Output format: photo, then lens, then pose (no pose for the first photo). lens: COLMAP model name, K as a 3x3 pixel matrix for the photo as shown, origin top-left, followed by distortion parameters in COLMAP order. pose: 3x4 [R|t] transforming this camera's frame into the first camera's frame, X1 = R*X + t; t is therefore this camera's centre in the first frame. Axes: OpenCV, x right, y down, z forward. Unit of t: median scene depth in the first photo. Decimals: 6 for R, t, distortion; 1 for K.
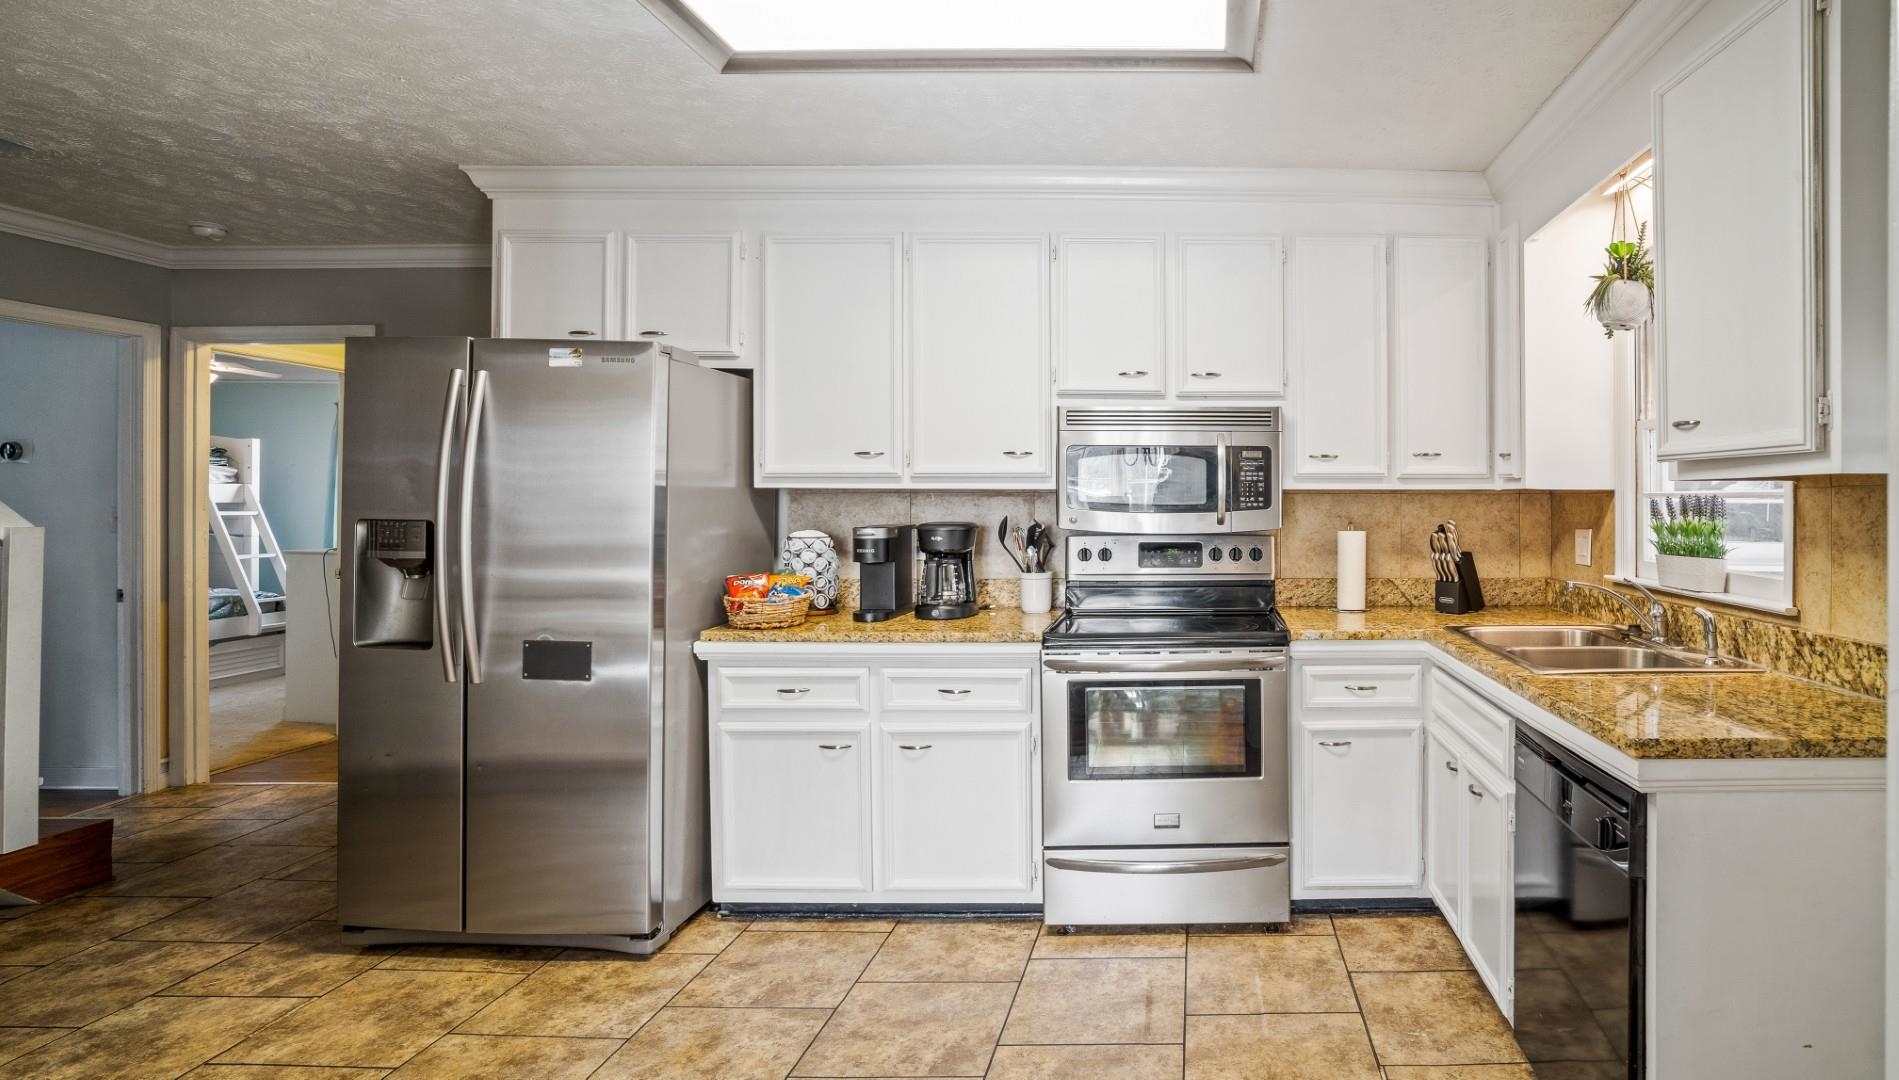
lens RADIAL K [[861.7, 0, 950.6], [0, 861.7, 495.1], [0, 0, 1]] dist [-0.030571, 0.000189]
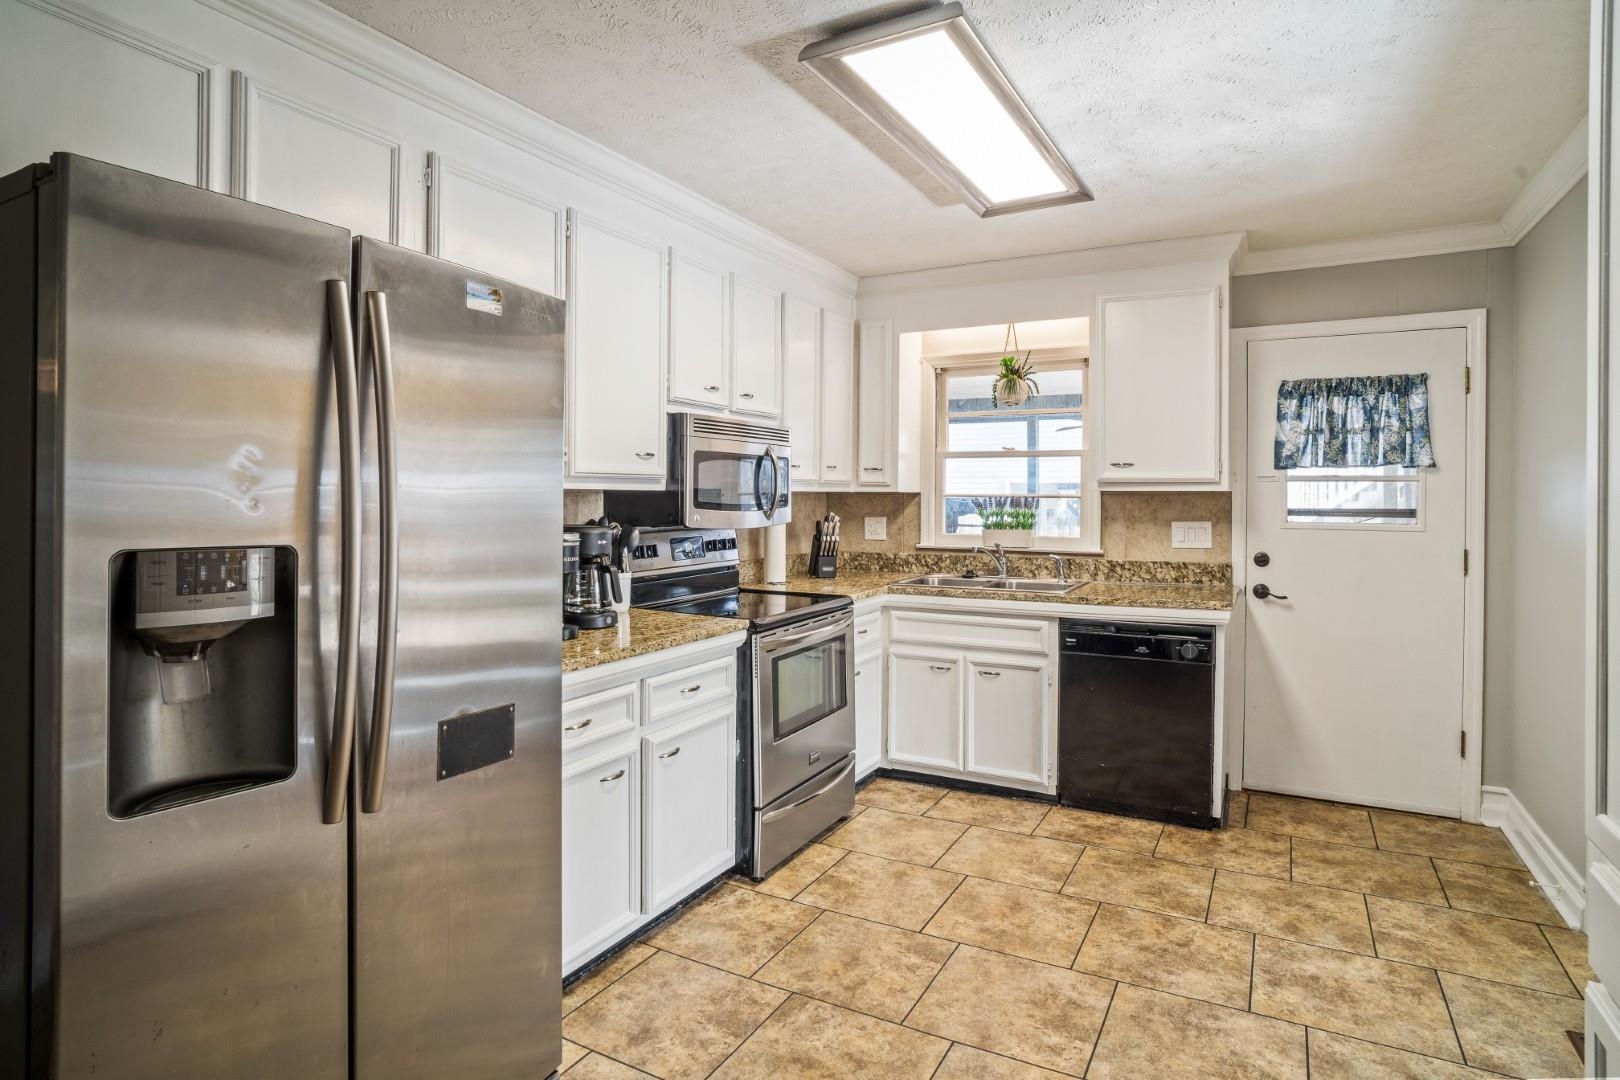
lens RADIAL K [[866.1, 0, 811.3], [0, 866.1, 490.1], [0, 0, 1]] dist [-0.068213, 0.037768]
pose [[0.478143, 0.004768, 0.878269, -0.966981], [-0.006492, 0.999977, -0.001894, -0.007910], [-0.878258, -0.004796, 0.478163, 0.455315]]
